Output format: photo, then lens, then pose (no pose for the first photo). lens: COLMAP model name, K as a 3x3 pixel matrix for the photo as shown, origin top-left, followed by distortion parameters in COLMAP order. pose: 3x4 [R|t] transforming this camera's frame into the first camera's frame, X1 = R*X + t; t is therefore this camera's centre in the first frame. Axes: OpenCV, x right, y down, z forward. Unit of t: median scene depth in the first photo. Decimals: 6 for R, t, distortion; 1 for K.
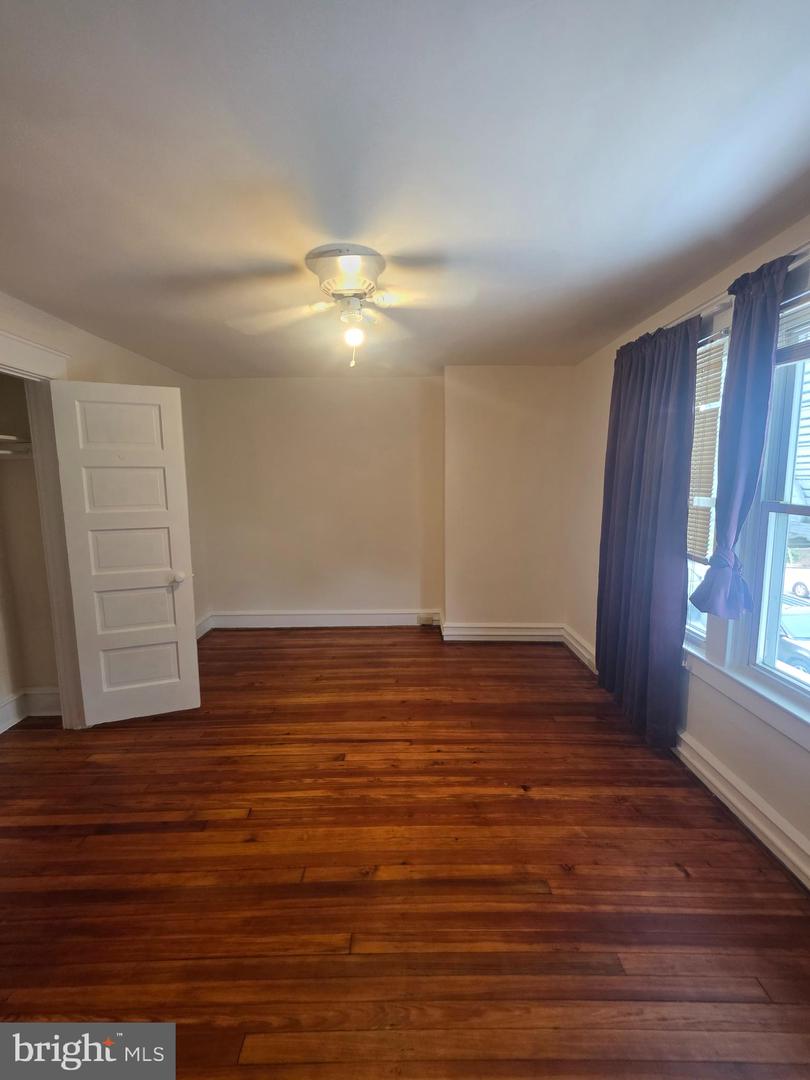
lens RADIAL K [[434.0, 0, 405.1], [0, 434.0, 533.9], [0, 0, 1]] dist [0.000737, 0.000104]
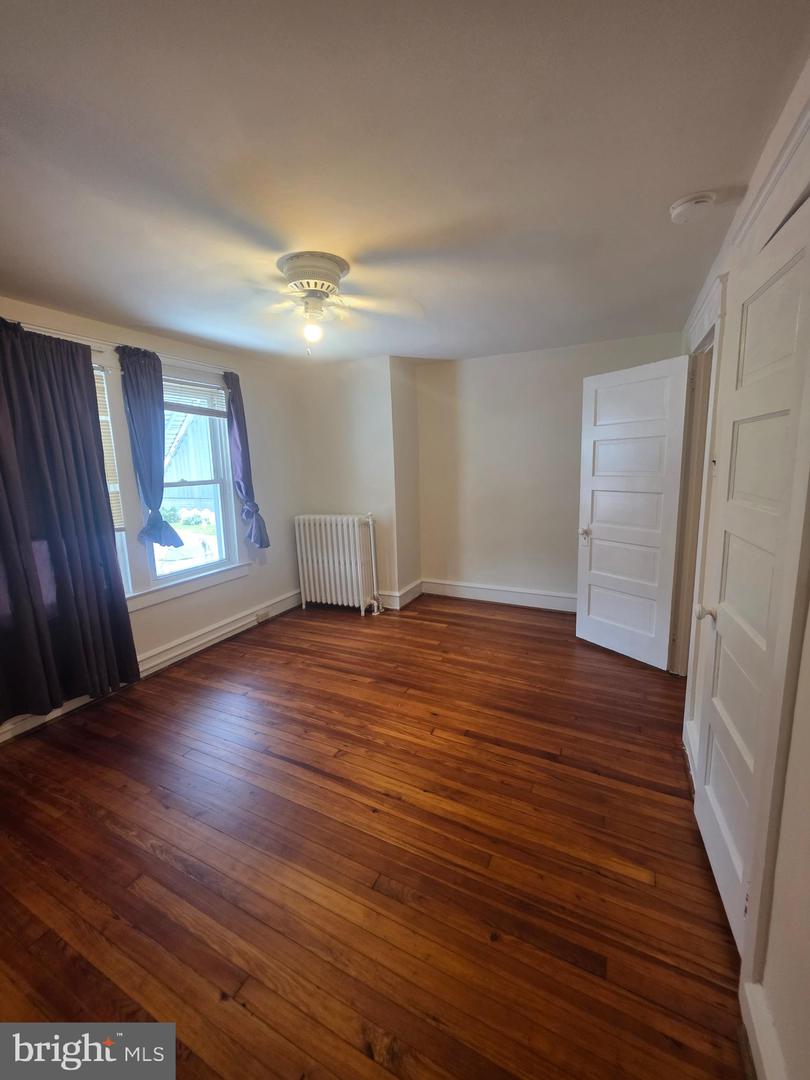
lens RADIAL K [[434.0, 0, 407.8], [0, 434.0, 535.9], [0, 0, 1]] dist [0.000737, 0.000104]
pose [[-0.894819, -0.040653, 0.444574, -0.729797], [0.094415, 0.956086, 0.277462, -0.208615], [-0.436331, 0.290253, -0.851686, 1.708824]]
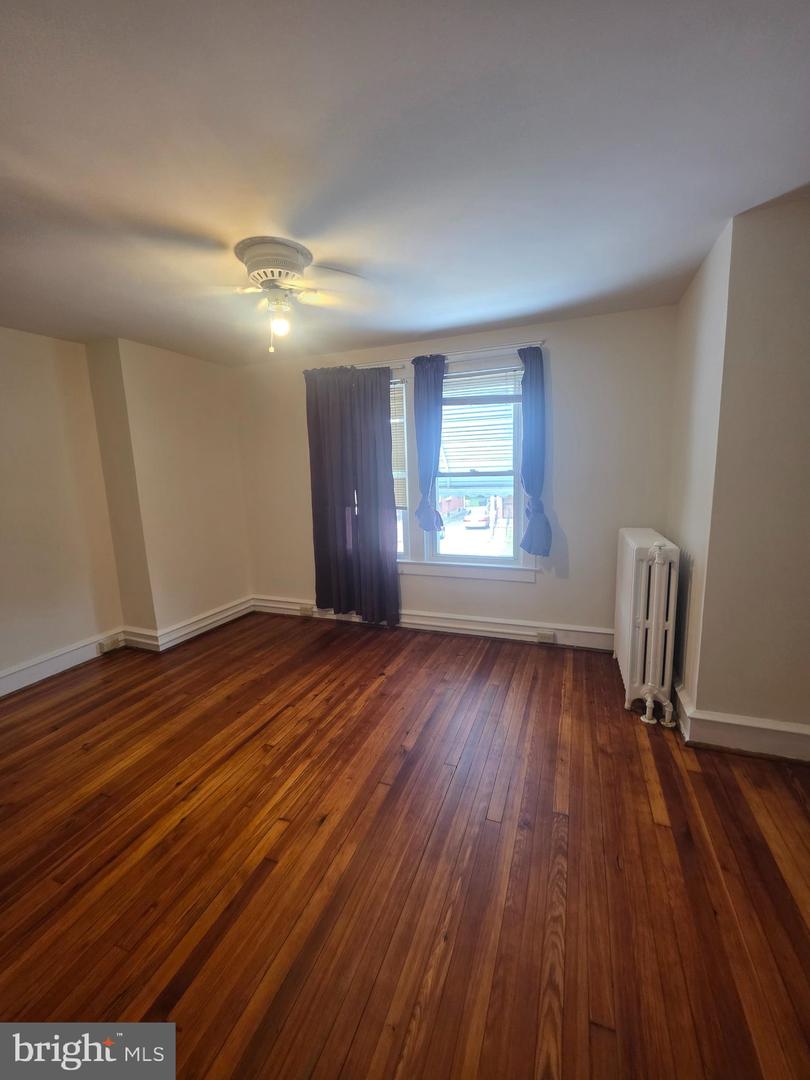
lens RADIAL K [[434.0, 0, 405.1], [0, 434.0, 533.8], [0, 0, 1]] dist [0.000737, 0.000104]
pose [[0.367645, -0.150368, 0.917729, -0.911549], [0.149248, 0.983590, 0.101371, -0.012958], [-0.917912, 0.099700, 0.384054, 0.308466]]
